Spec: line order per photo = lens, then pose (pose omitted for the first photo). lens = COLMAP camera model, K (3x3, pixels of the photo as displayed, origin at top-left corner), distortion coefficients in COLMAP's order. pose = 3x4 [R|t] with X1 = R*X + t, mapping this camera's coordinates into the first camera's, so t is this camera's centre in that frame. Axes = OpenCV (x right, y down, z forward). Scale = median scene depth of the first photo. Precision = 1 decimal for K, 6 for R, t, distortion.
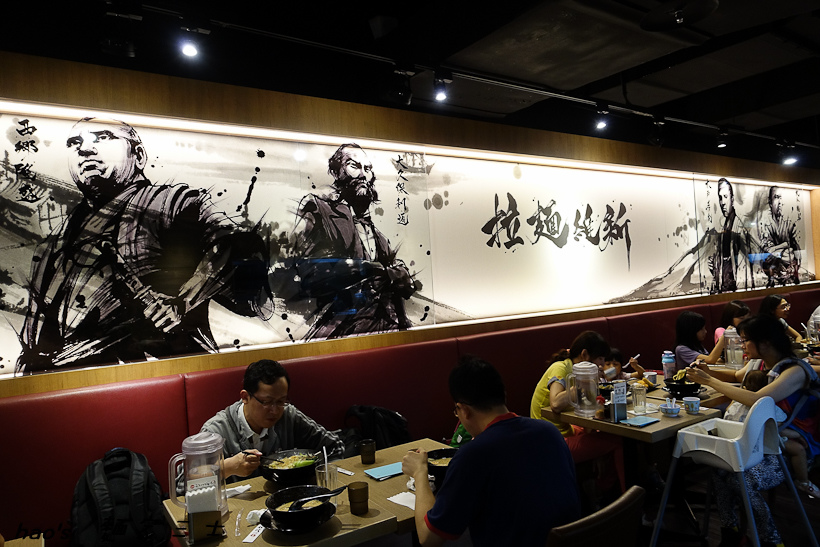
lens RADIAL K [[560.1, 0, 410.6], [0, 560.1, 276.0], [0, 0, 1]] dist [-0.008171, -0.003657]
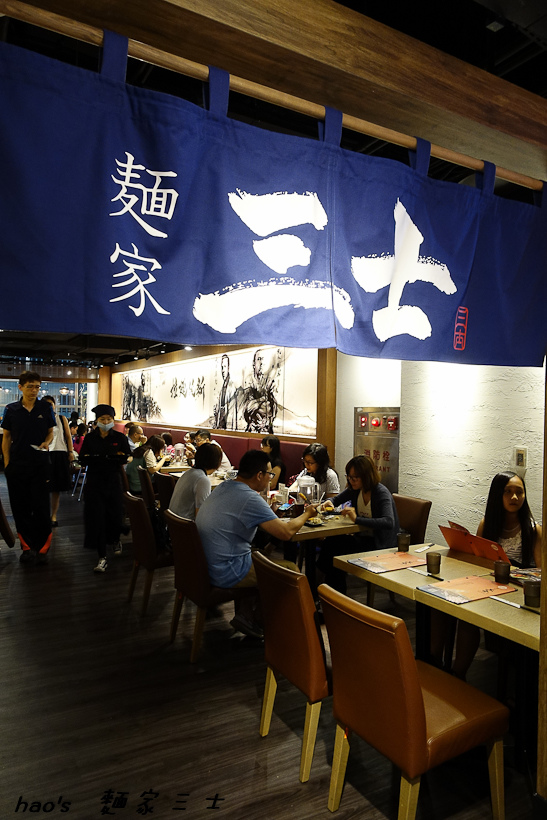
lens RADIAL K [[560.1, 0, 273.8], [0, 560.1, 408.7], [0, 0, 1]] dist [-0.008171, -0.003657]
pose [[-0.063225, 0.052197, -0.996633, 1.962192], [-0.011319, 0.998530, 0.053014, -0.103776], [0.997935, 0.014633, -0.062542, 1.163449]]
